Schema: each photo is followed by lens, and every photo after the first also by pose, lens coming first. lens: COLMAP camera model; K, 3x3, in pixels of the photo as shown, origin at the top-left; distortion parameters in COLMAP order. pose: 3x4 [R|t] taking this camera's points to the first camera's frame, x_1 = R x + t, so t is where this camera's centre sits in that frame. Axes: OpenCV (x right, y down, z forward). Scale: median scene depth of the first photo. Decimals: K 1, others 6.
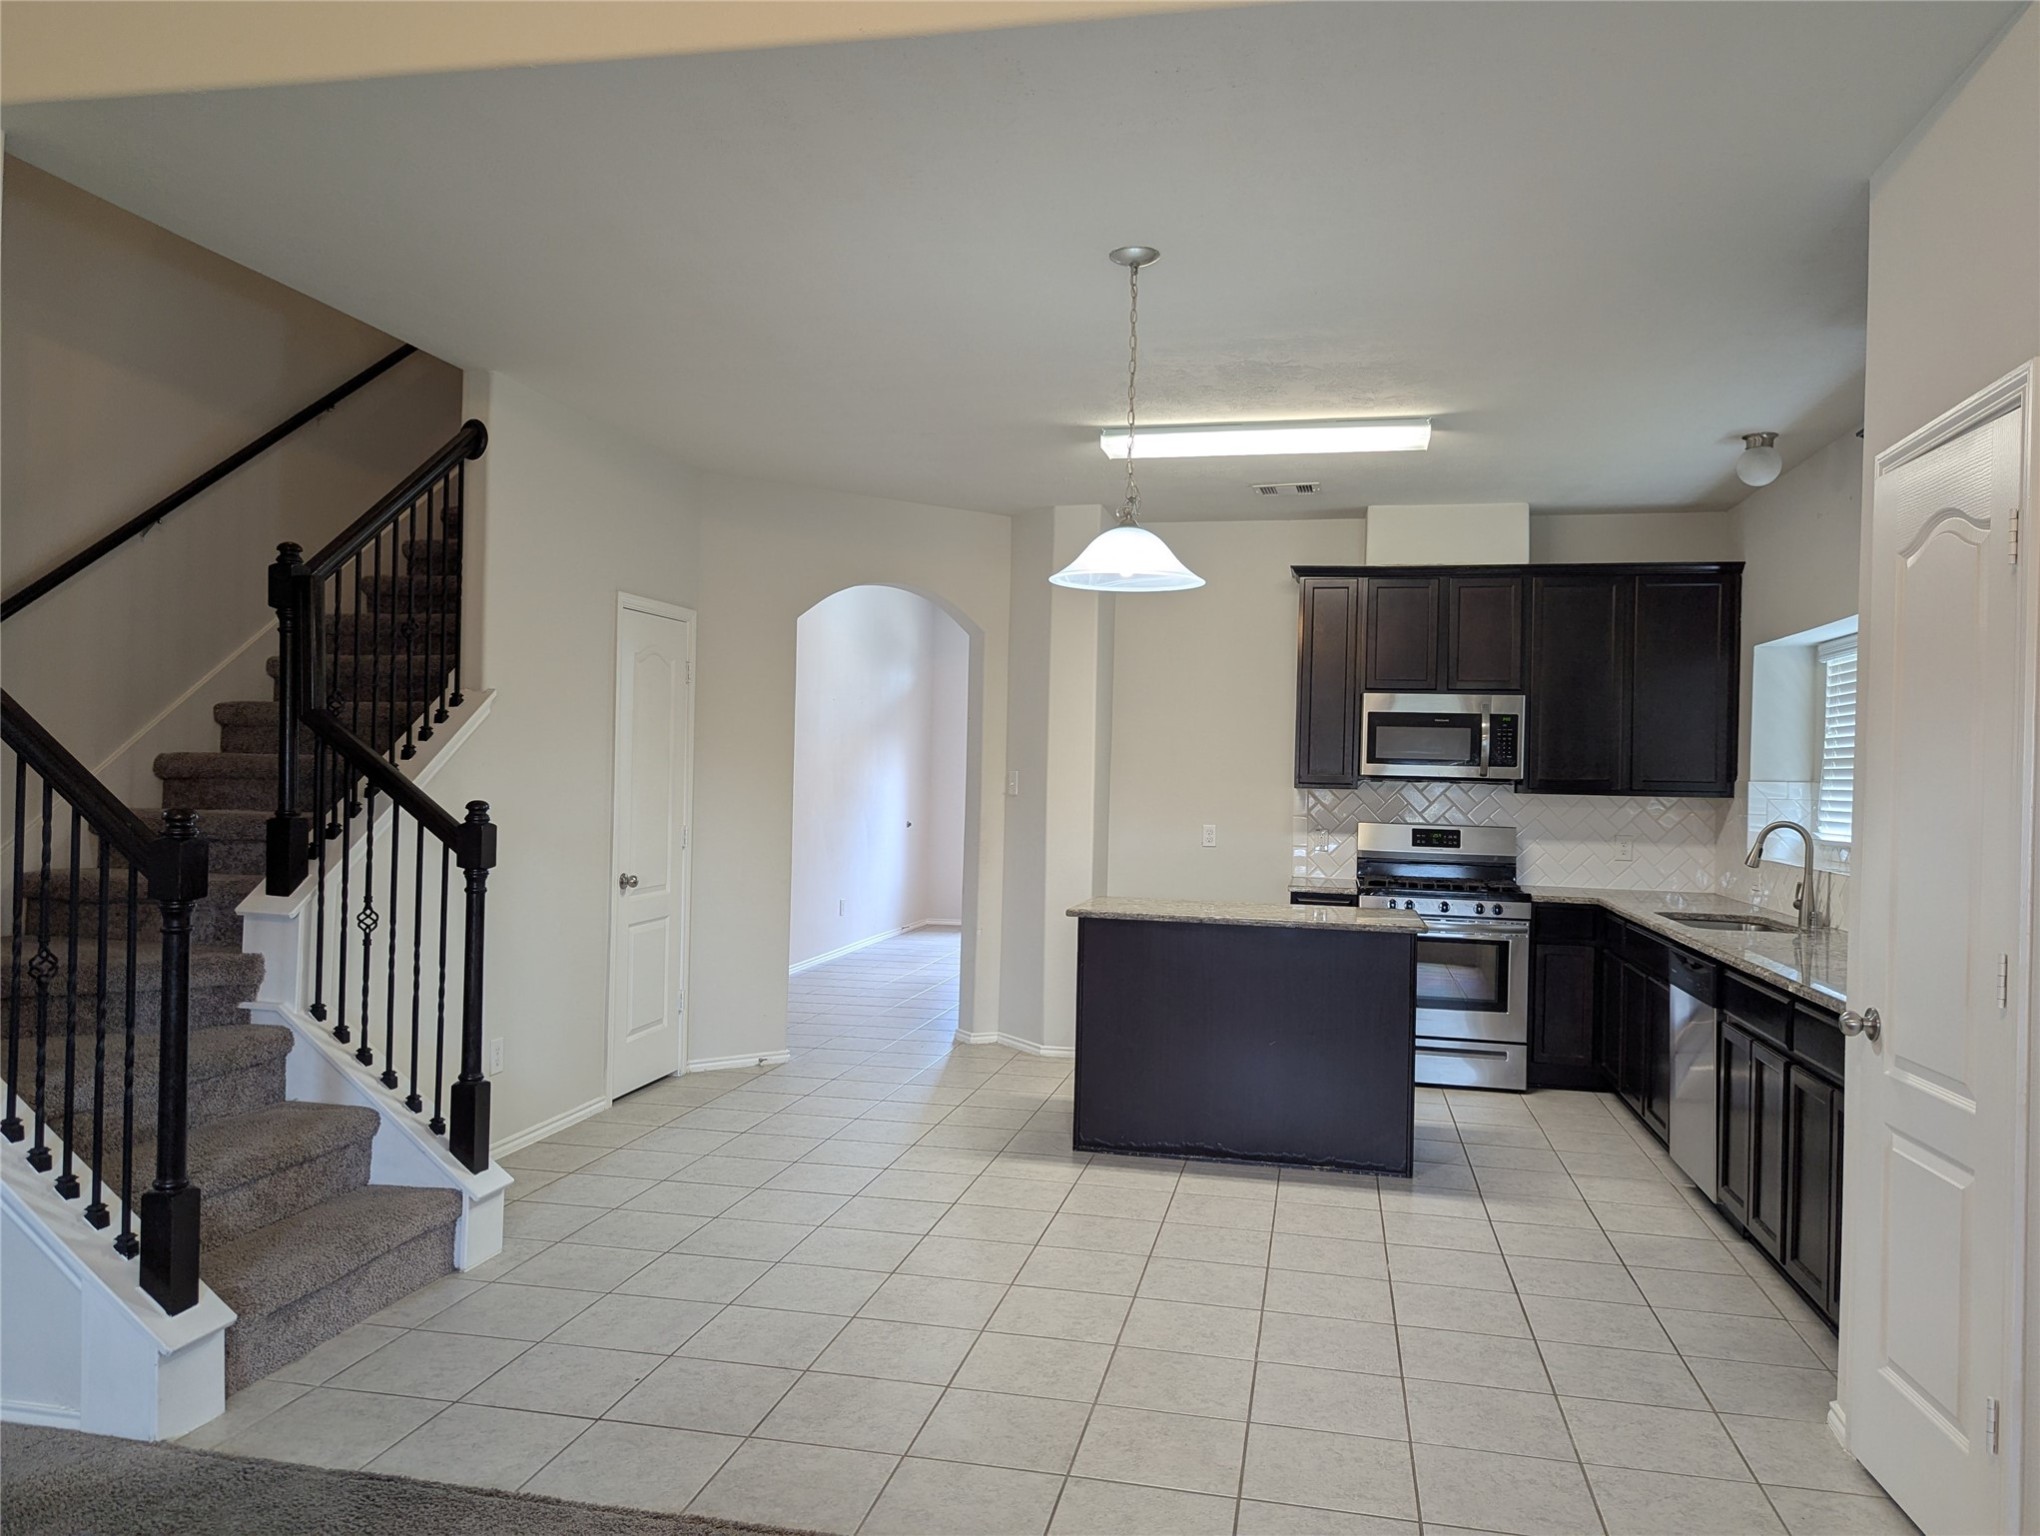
lens RADIAL K [[1434.1, 0, 1020.0], [0, 1434.1, 768.0], [0, 0, 1]] dist [0.064653, -0.070091]
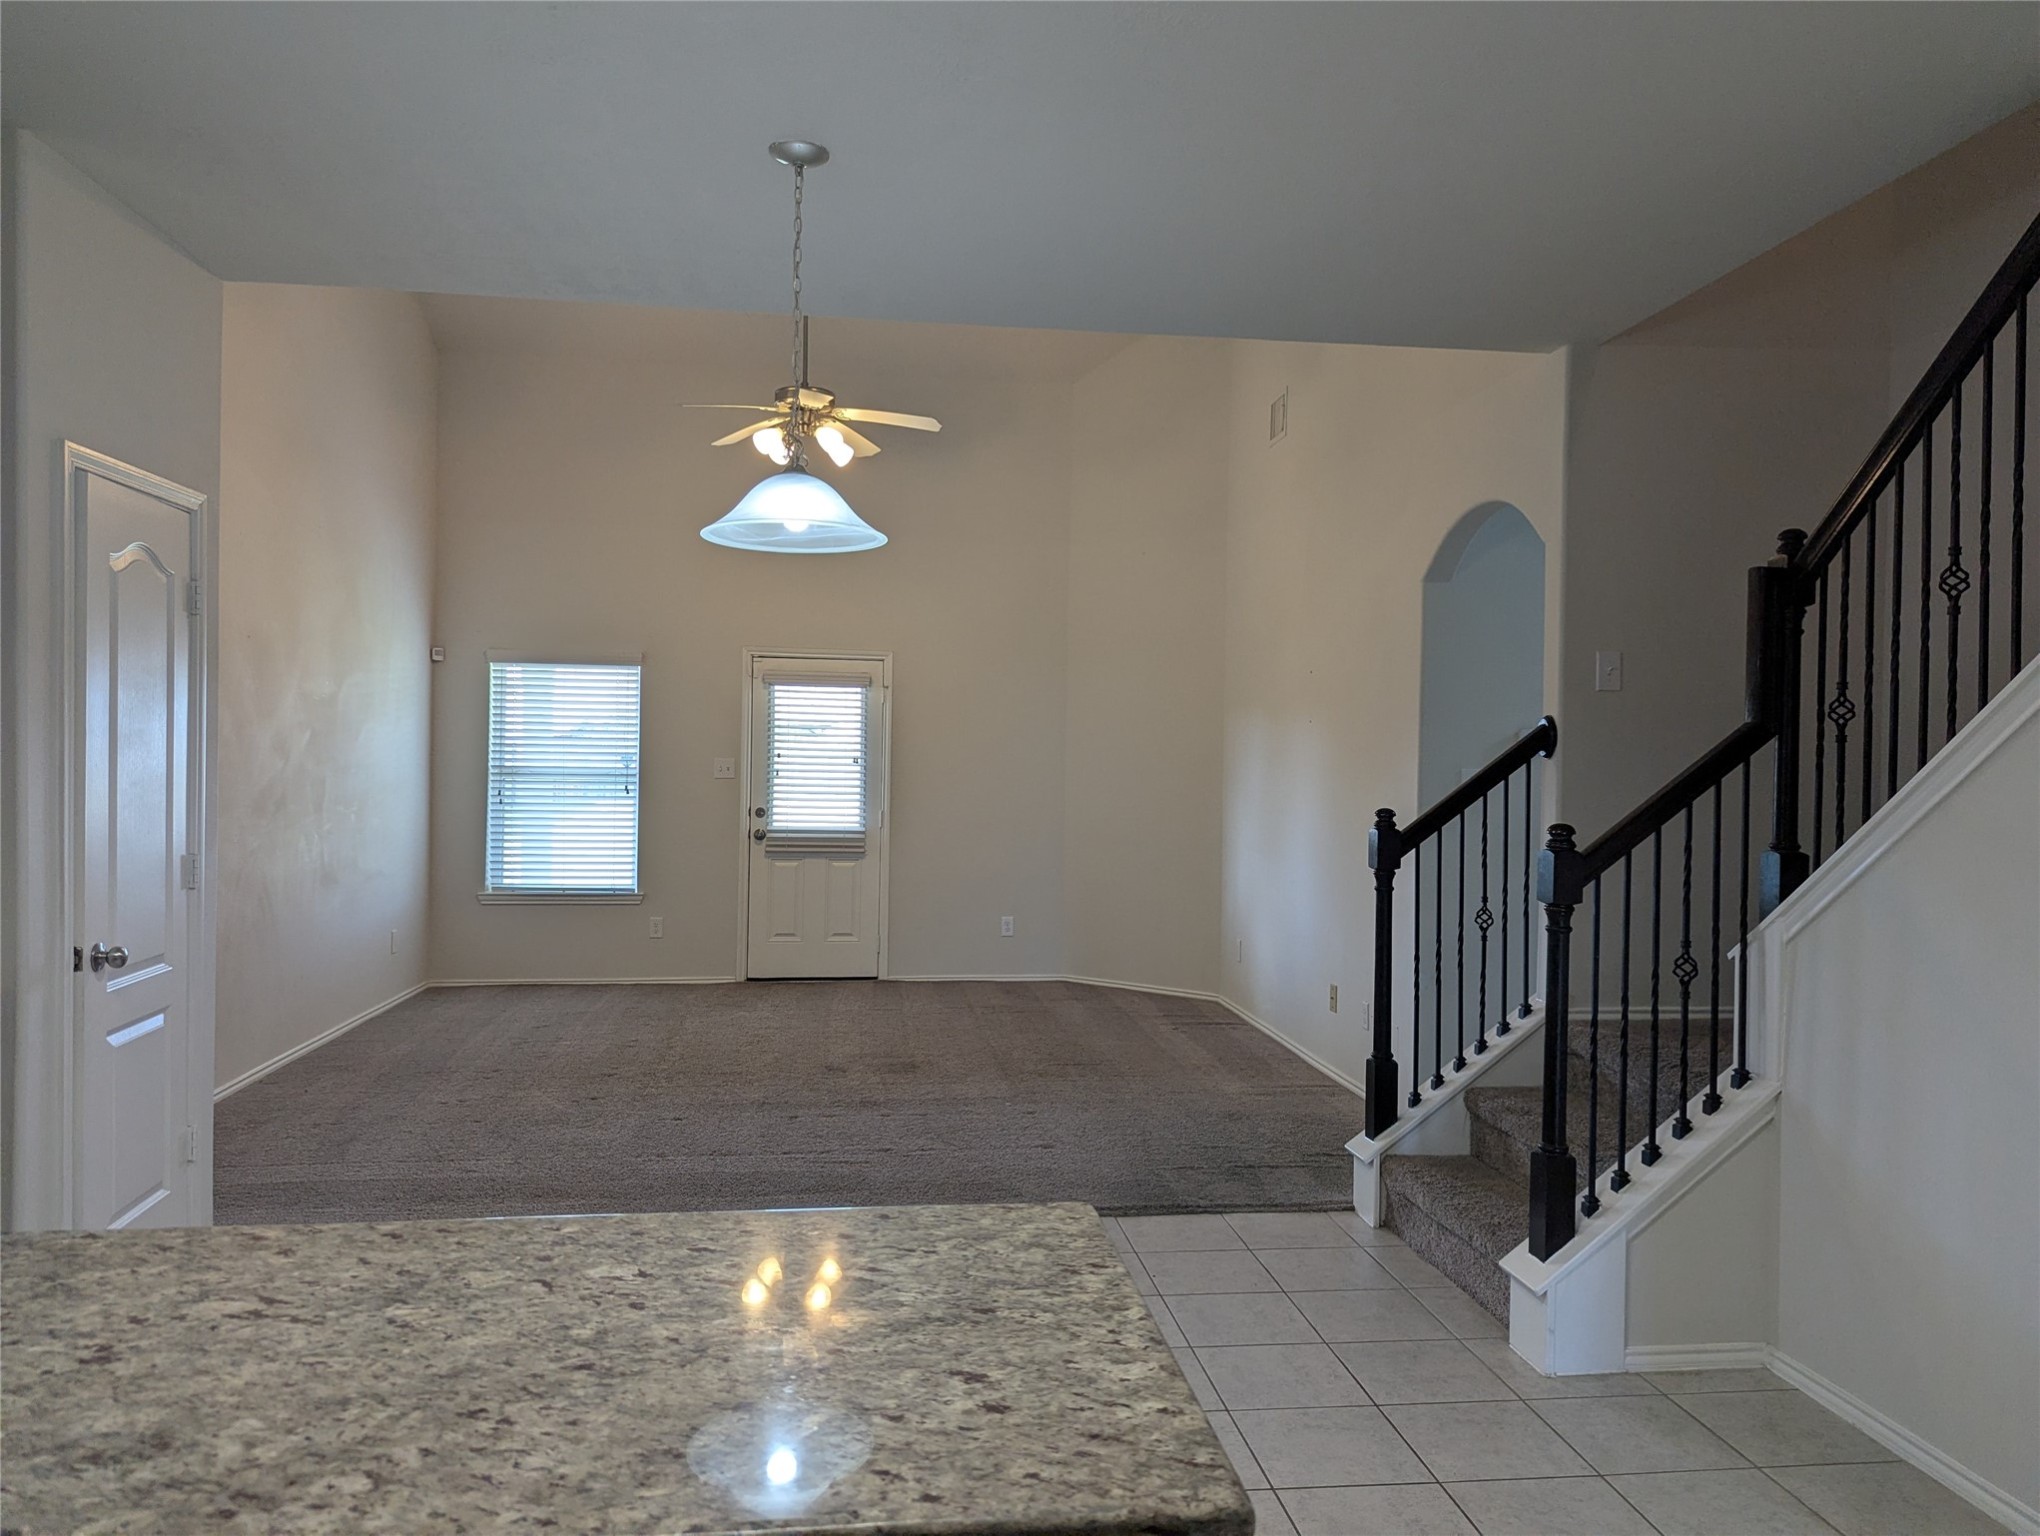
lens RADIAL K [[1434.1, 0, 1020.0], [0, 1434.1, 768.0], [0, 0, 1]] dist [0.064653, -0.070091]
pose [[-0.944582, -0.035609, -0.326340, 0.125412], [-0.035124, 0.999356, -0.007380, 0.004811], [0.326392, 0.004491, -0.945224, 1.044860]]
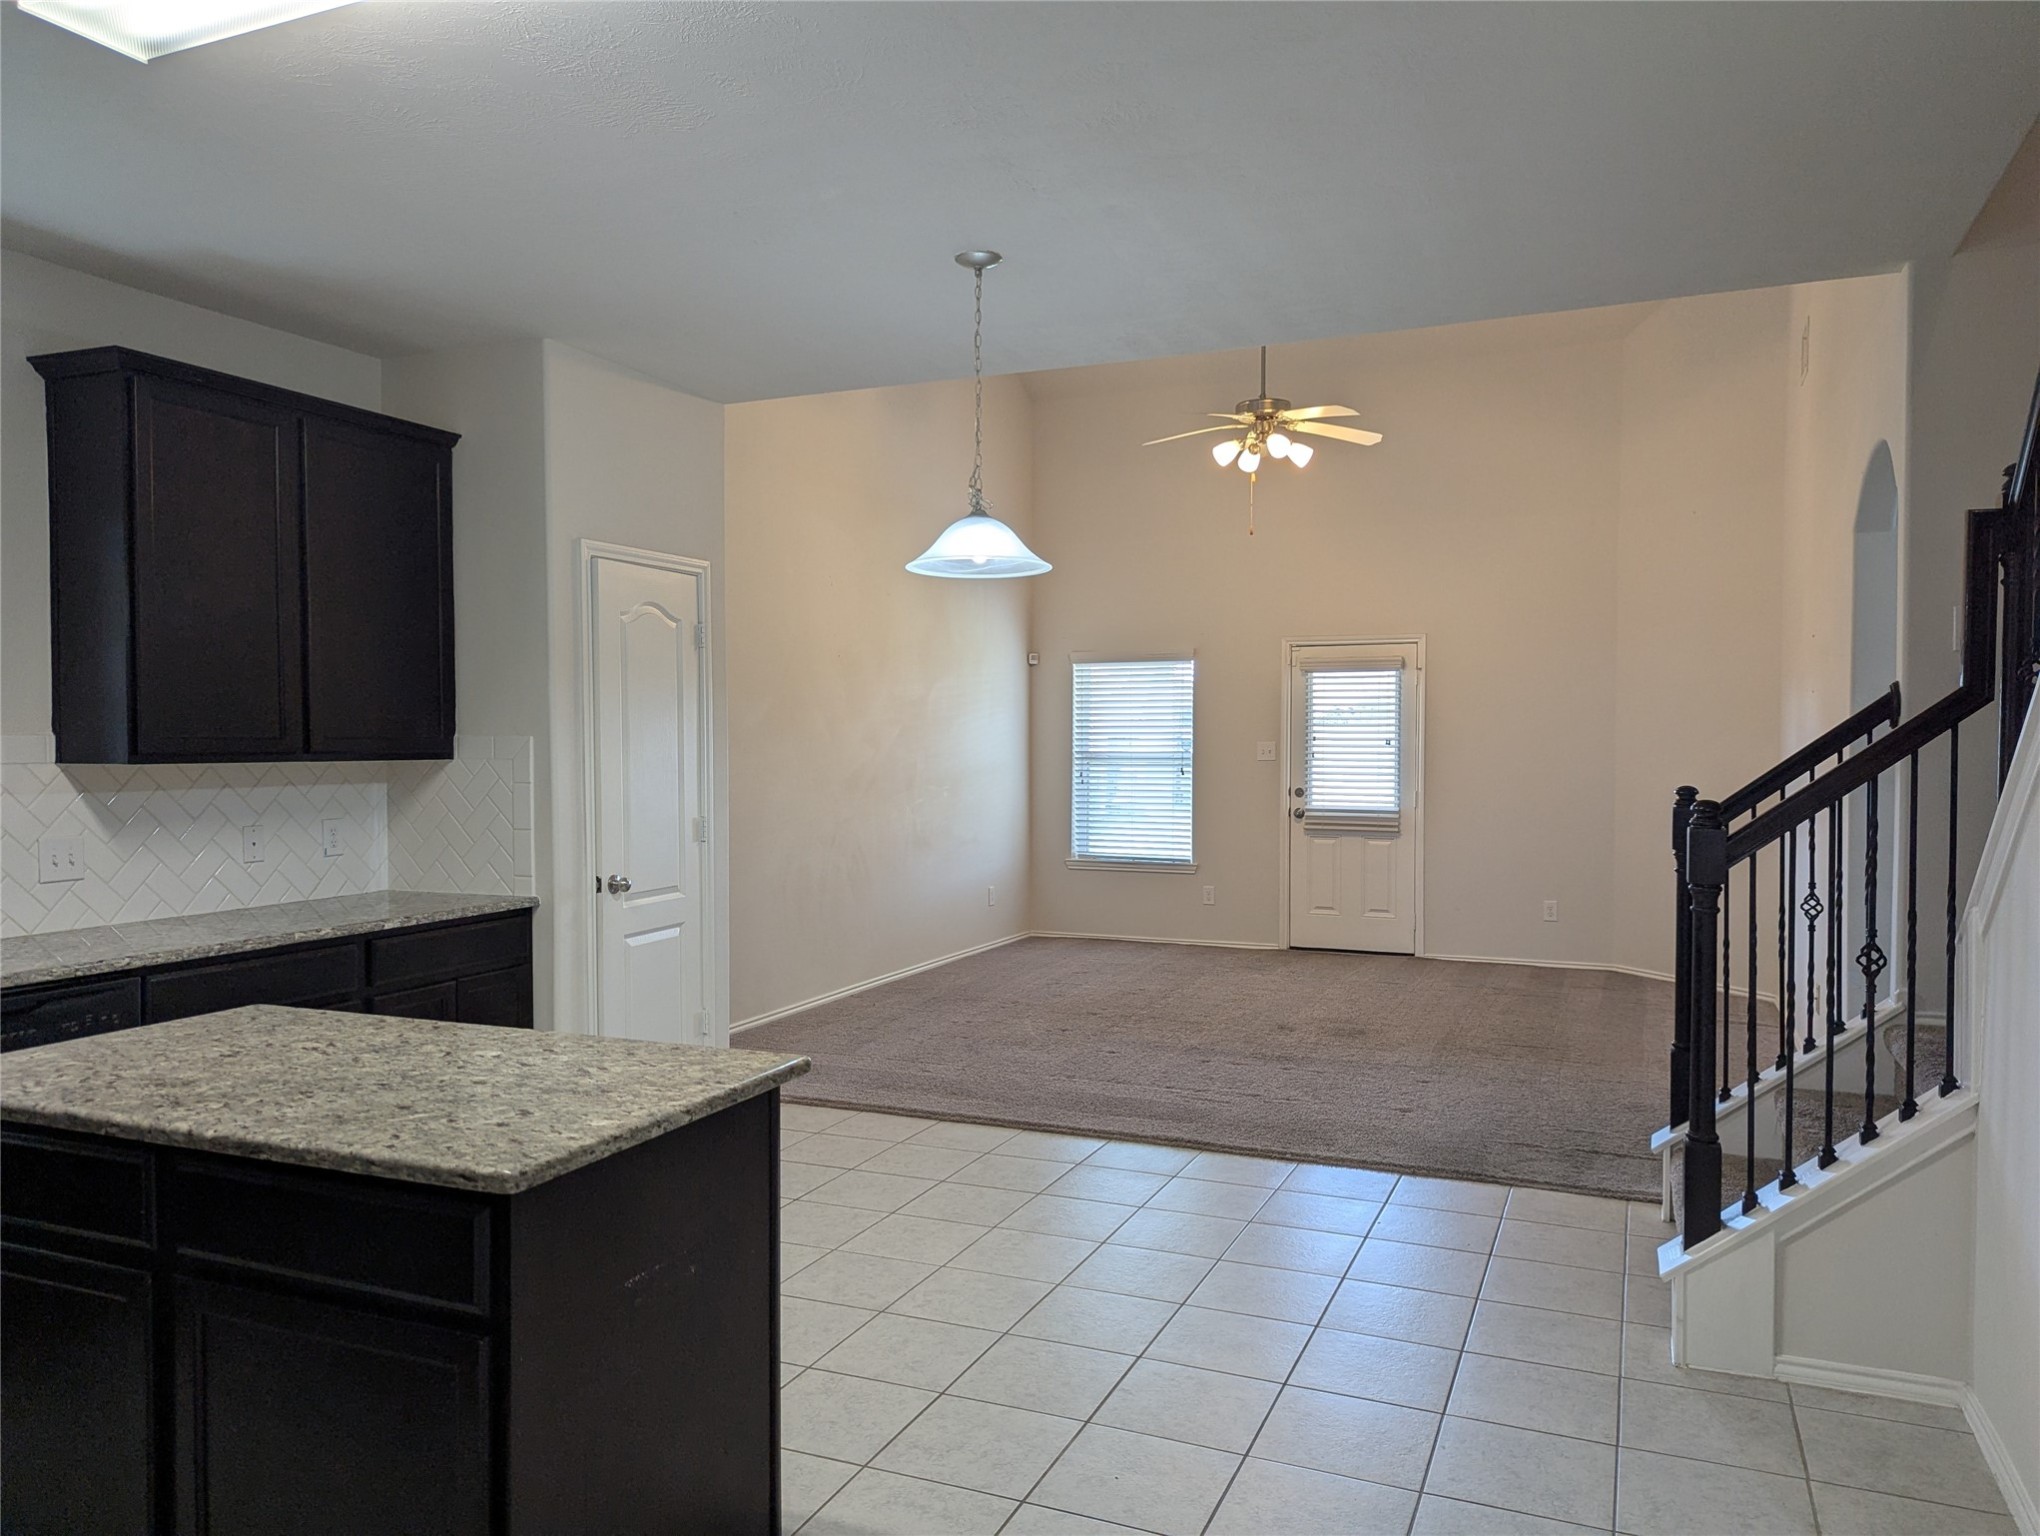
lens RADIAL K [[1431.8, 0, 1028.1], [0, 1431.8, 774.1], [0, 0, 1]] dist [0.057386, -0.048091]
pose [[-0.980967, -0.026772, 0.192322, -0.095942], [-0.022544, 0.999454, 0.024136, -0.001606], [-0.192863, 0.019341, -0.981035, 1.151470]]
